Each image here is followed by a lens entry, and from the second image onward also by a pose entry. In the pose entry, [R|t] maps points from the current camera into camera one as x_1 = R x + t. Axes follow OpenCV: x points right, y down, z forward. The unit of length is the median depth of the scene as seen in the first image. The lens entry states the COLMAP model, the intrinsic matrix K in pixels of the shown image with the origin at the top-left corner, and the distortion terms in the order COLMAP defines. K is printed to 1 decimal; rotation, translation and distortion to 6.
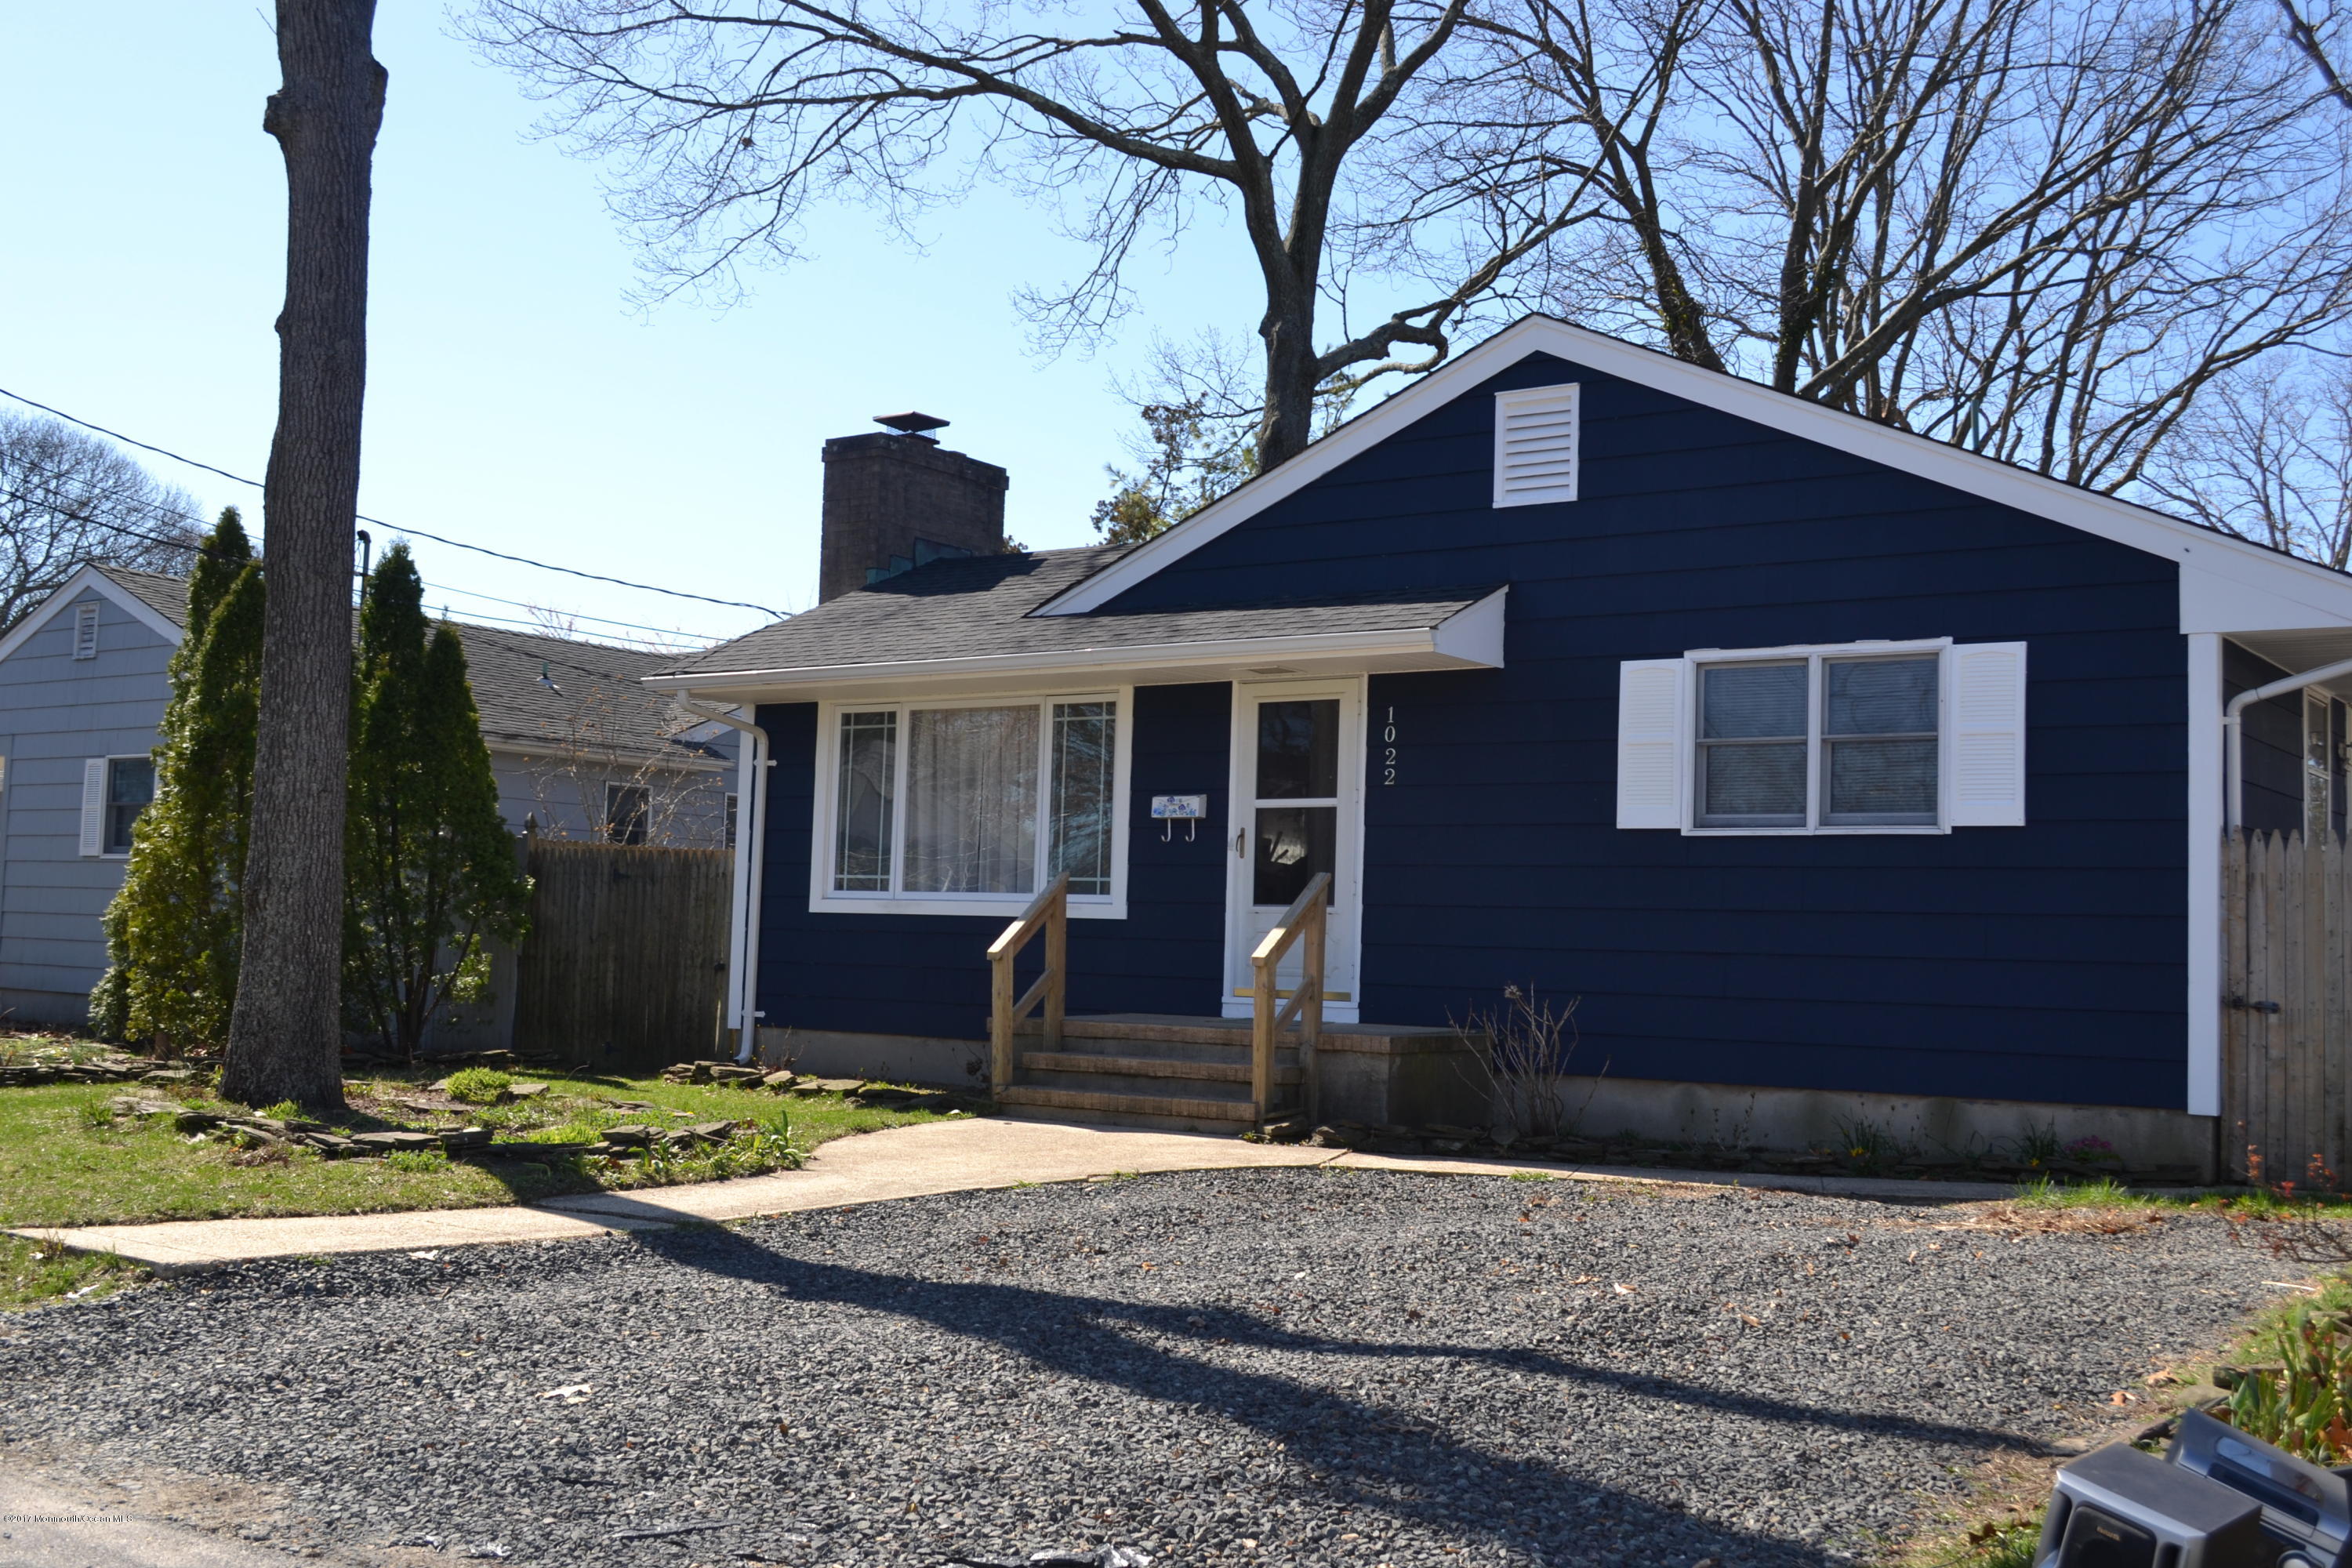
lens RADIAL K [[2418.0, 0, 1169.9], [0, 2418.0, 783.3], [0, 0, 1]] dist [-0.075571, 0.000000]
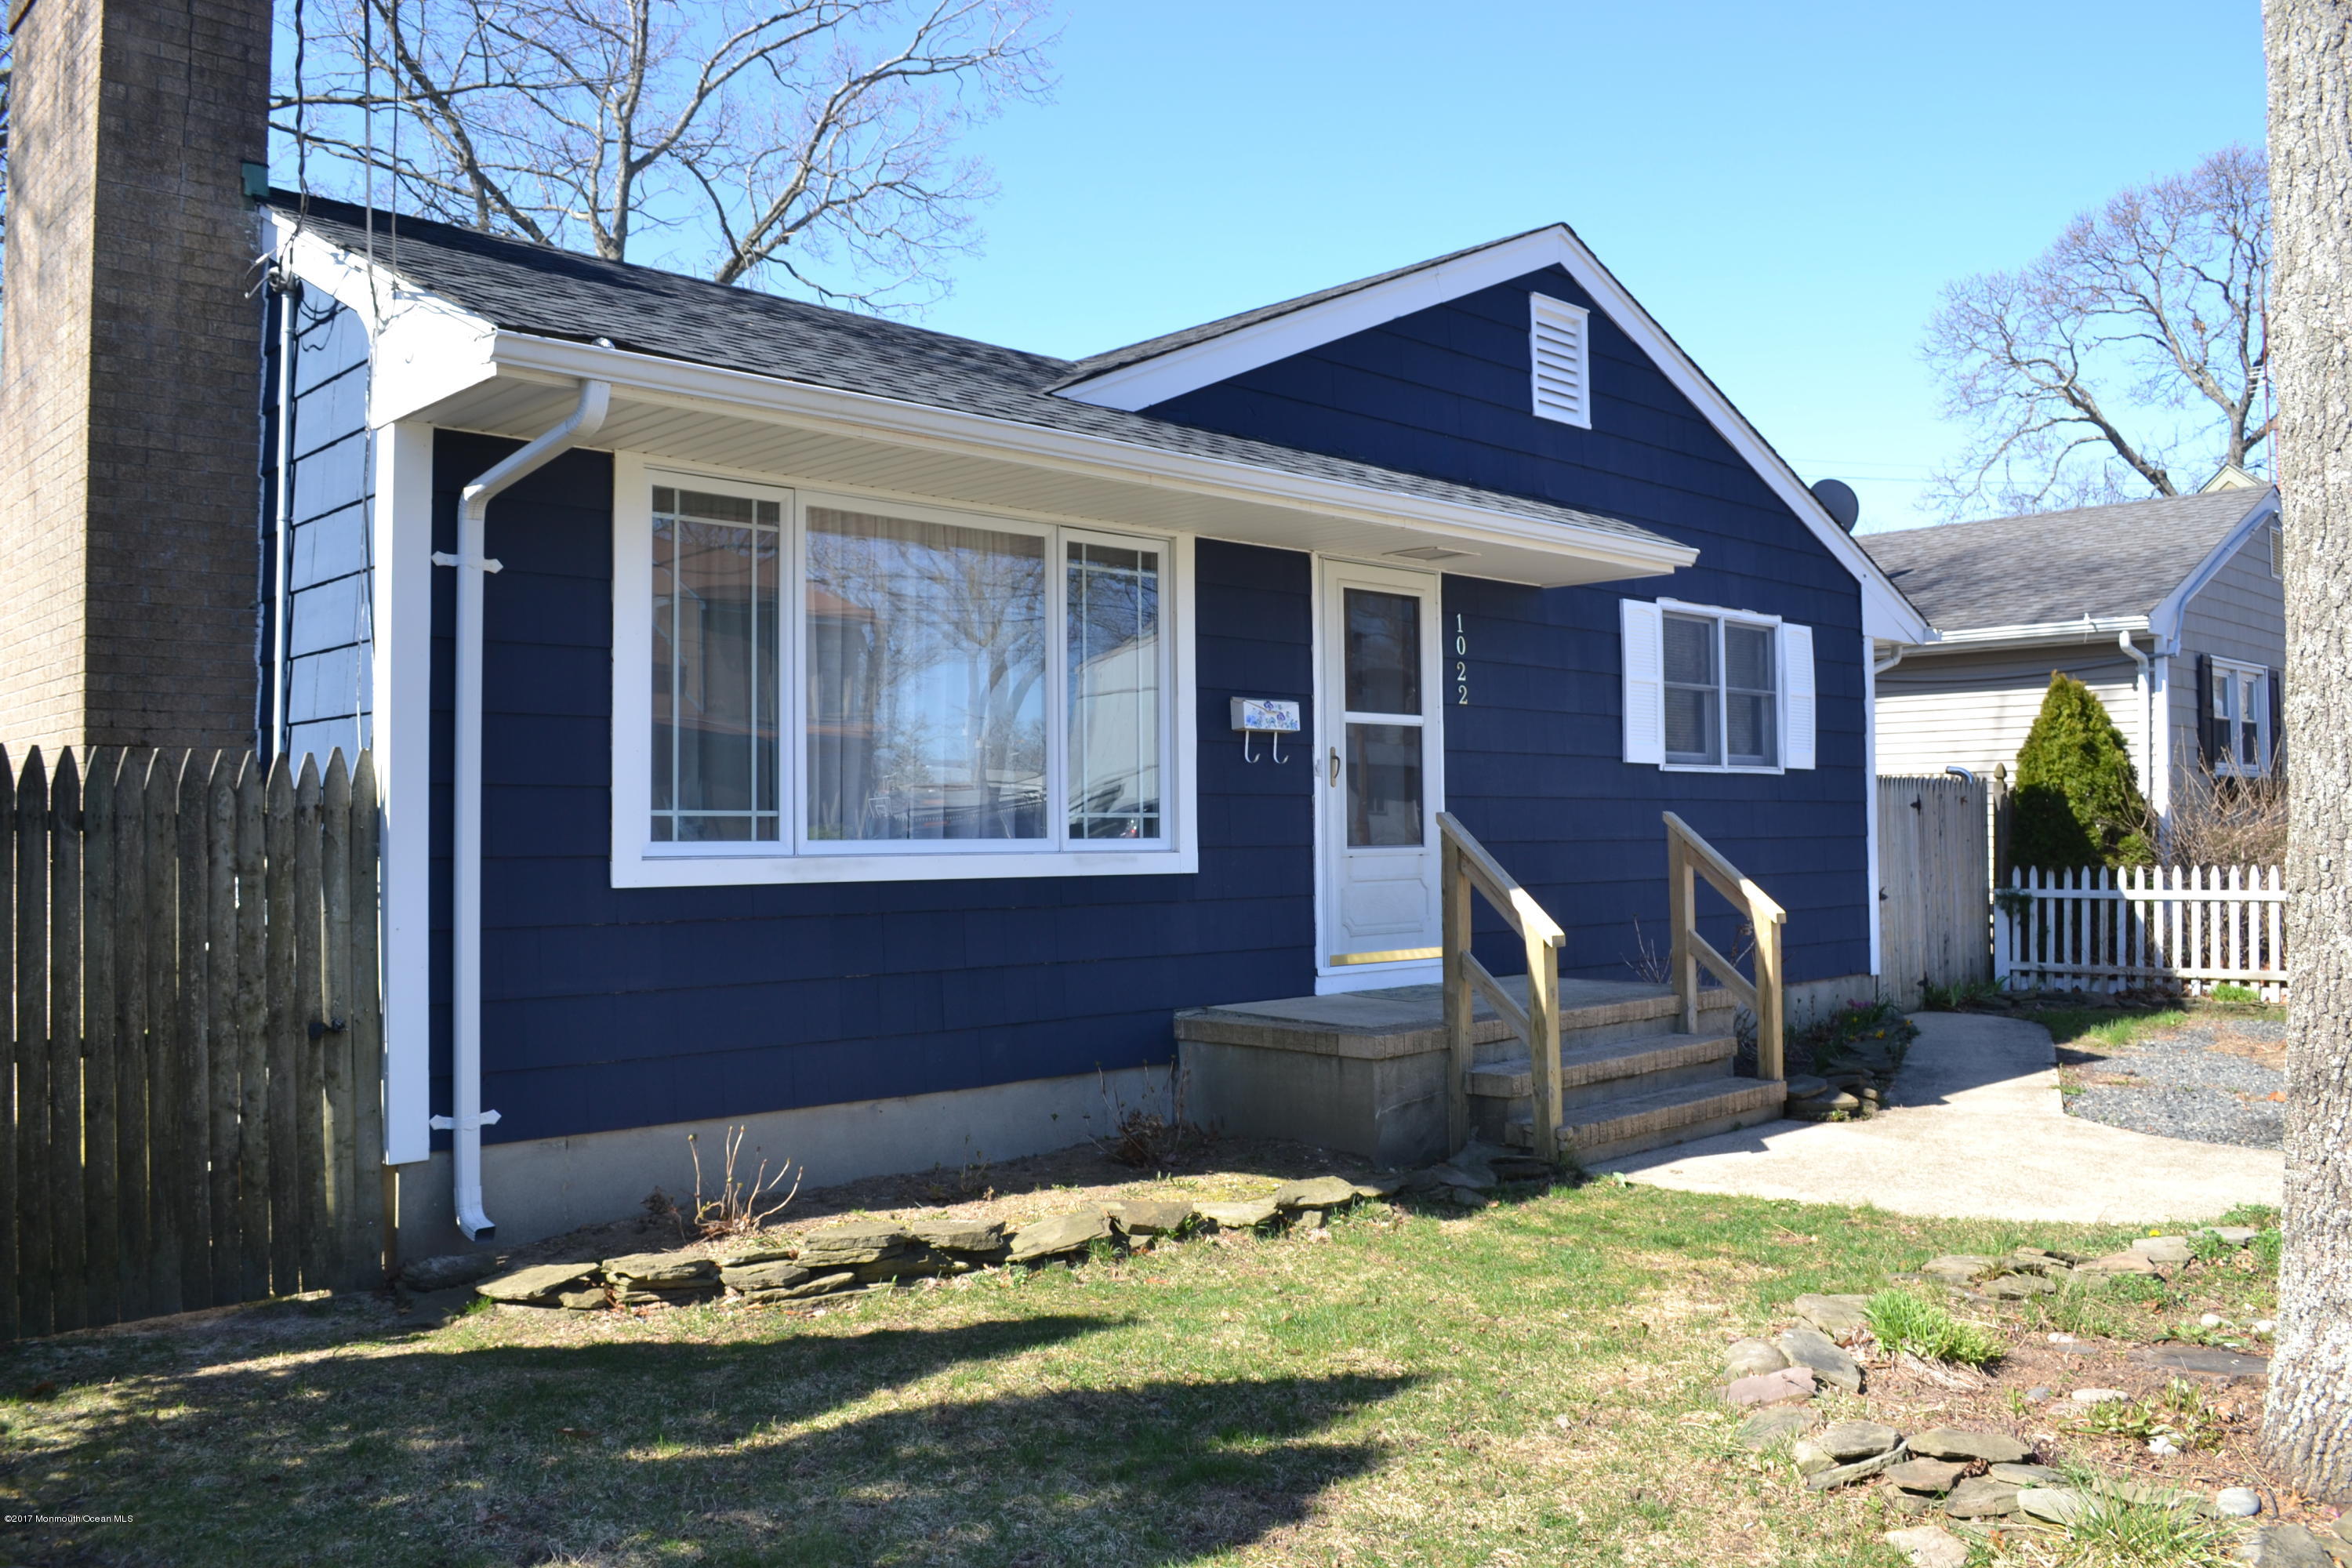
lens RADIAL K [[1877.8, 0, 1172.1], [0, 1877.8, 764.6], [0, 0, 1]] dist [-0.086662, 0.012032]
pose [[0.176854, -0.002199, 0.984235, -0.586121], [-0.062711, 0.997940, 0.013498, 0.019586], [-0.982237, -0.064109, 0.176352, 0.974582]]
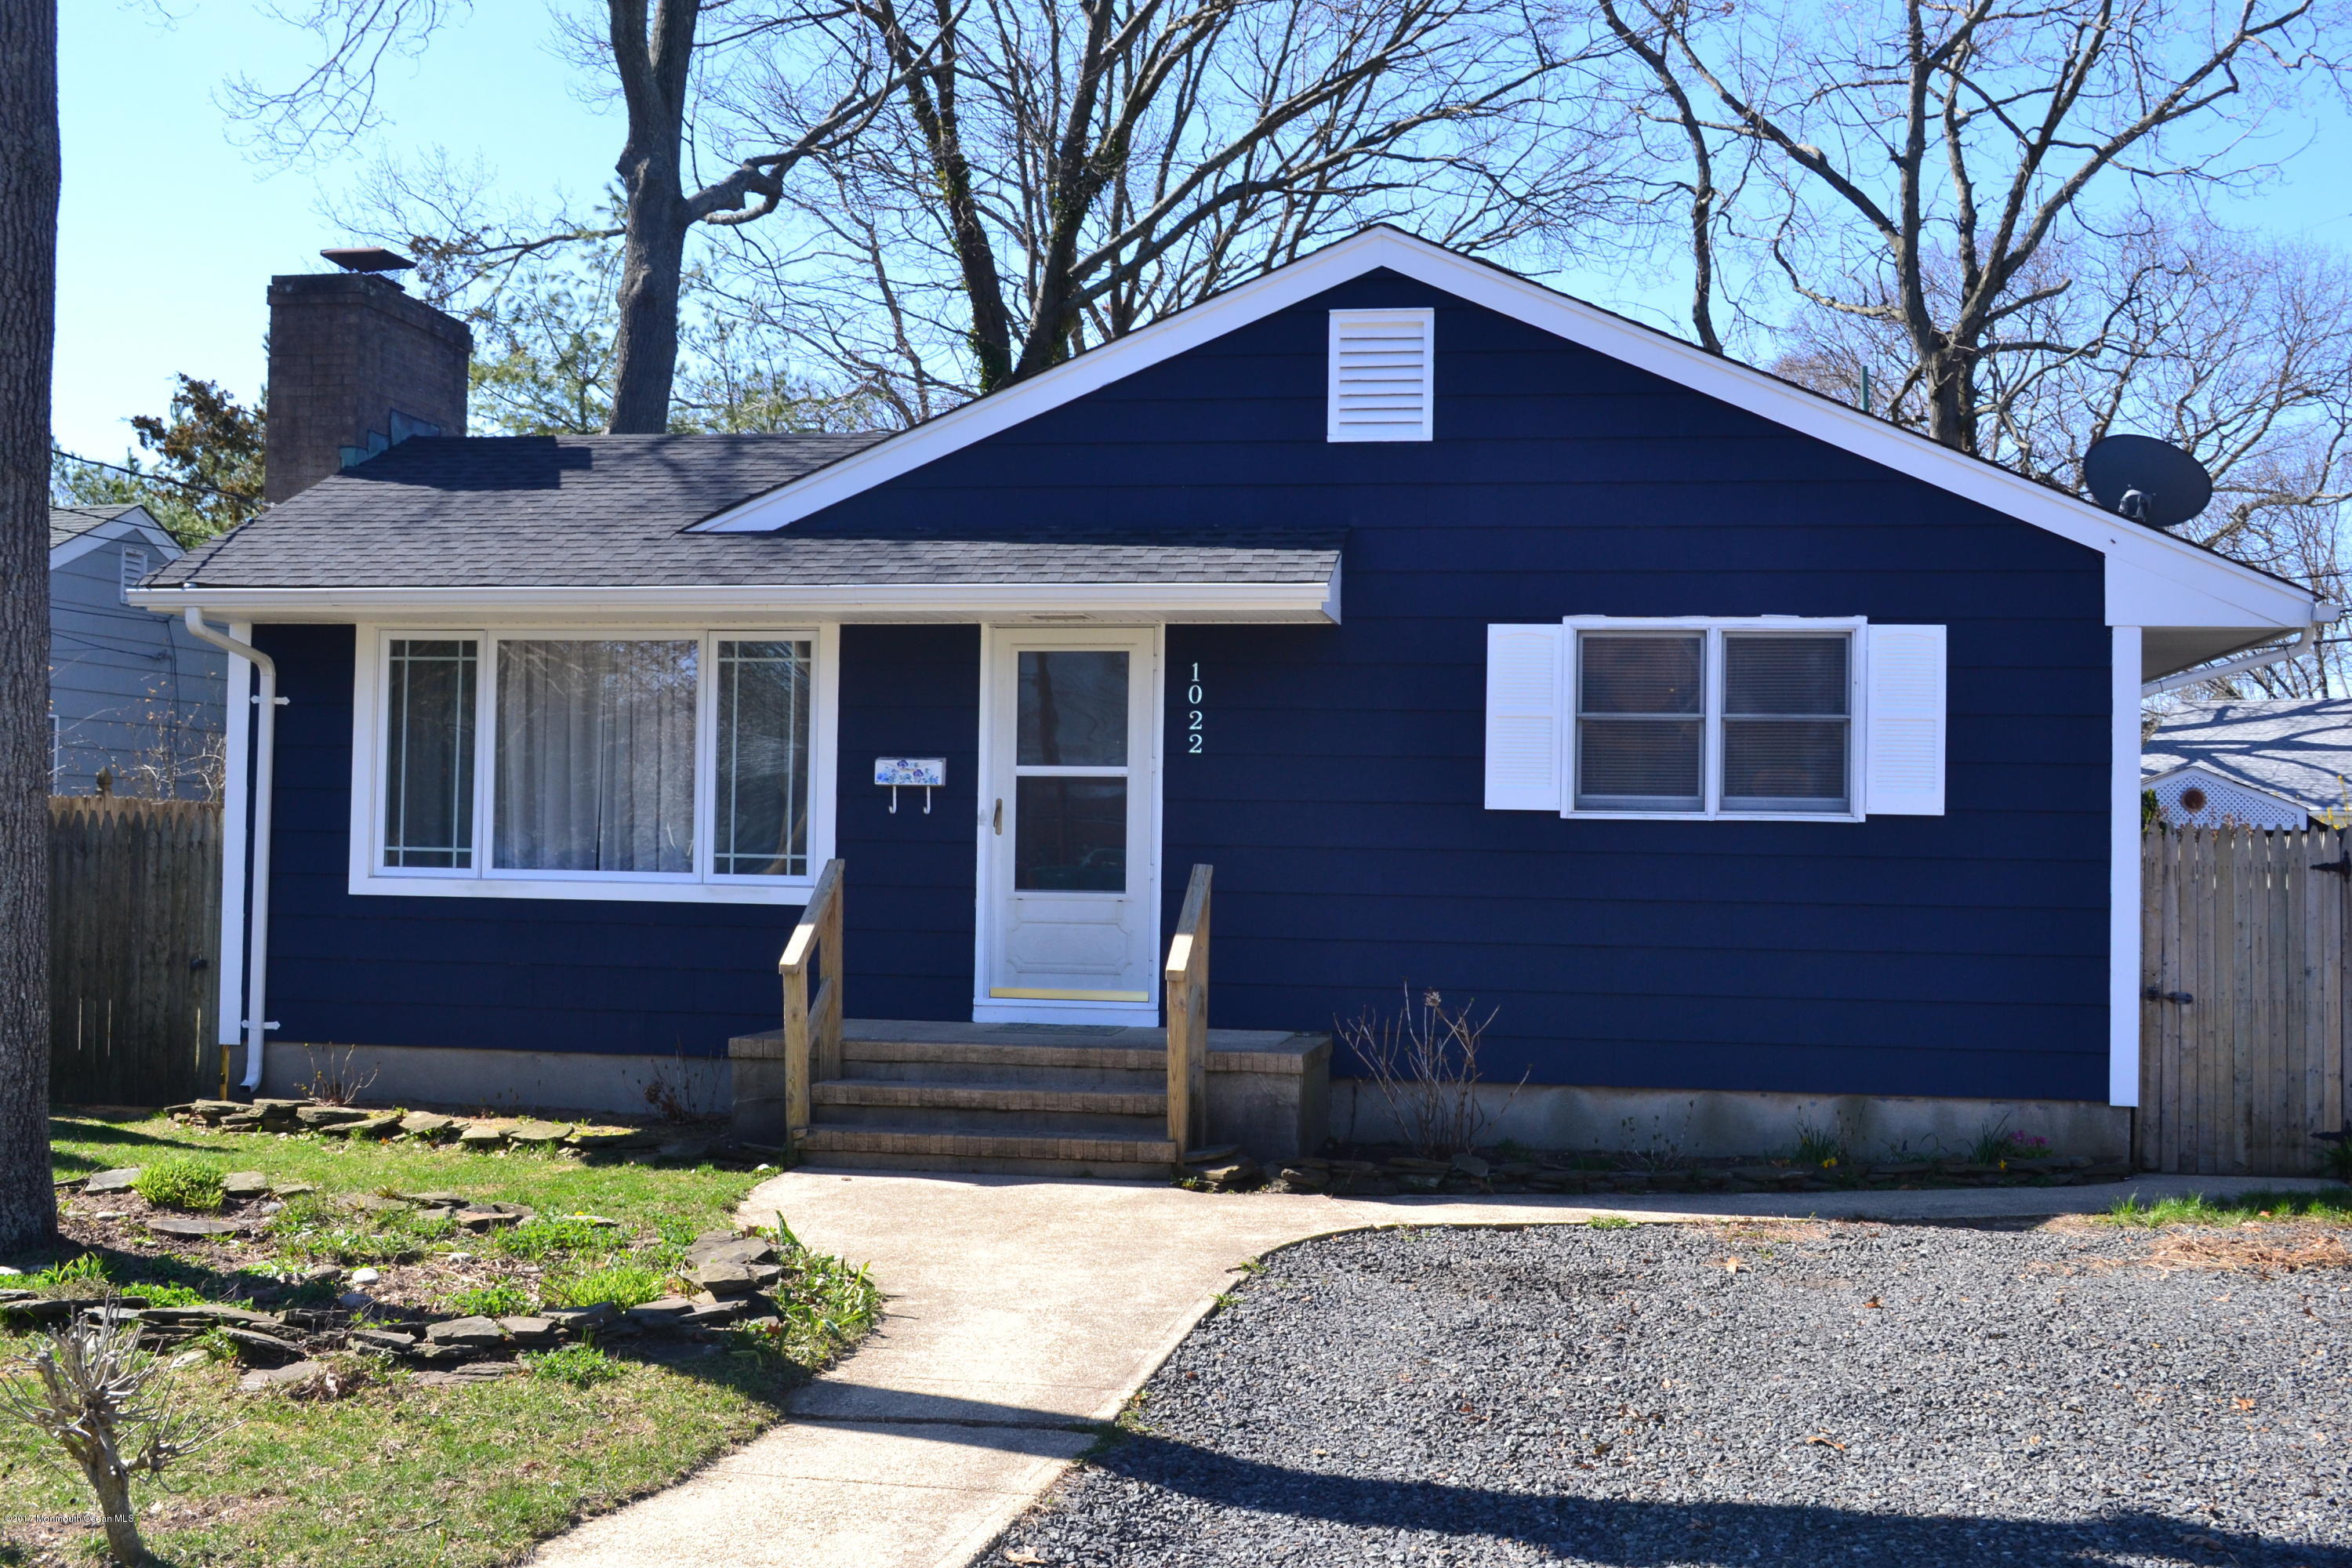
lens RADIAL K [[2552.9, 0, 1184.4], [0, 2552.9, 785.6], [0, 0, 1]] dist [-0.069959, 0.000000]
pose [[0.899732, -0.004363, 0.436421, -0.311240], [-0.019969, 0.998491, 0.051150, -0.034315], [-0.435986, -0.054736, 0.898287, 0.174289]]
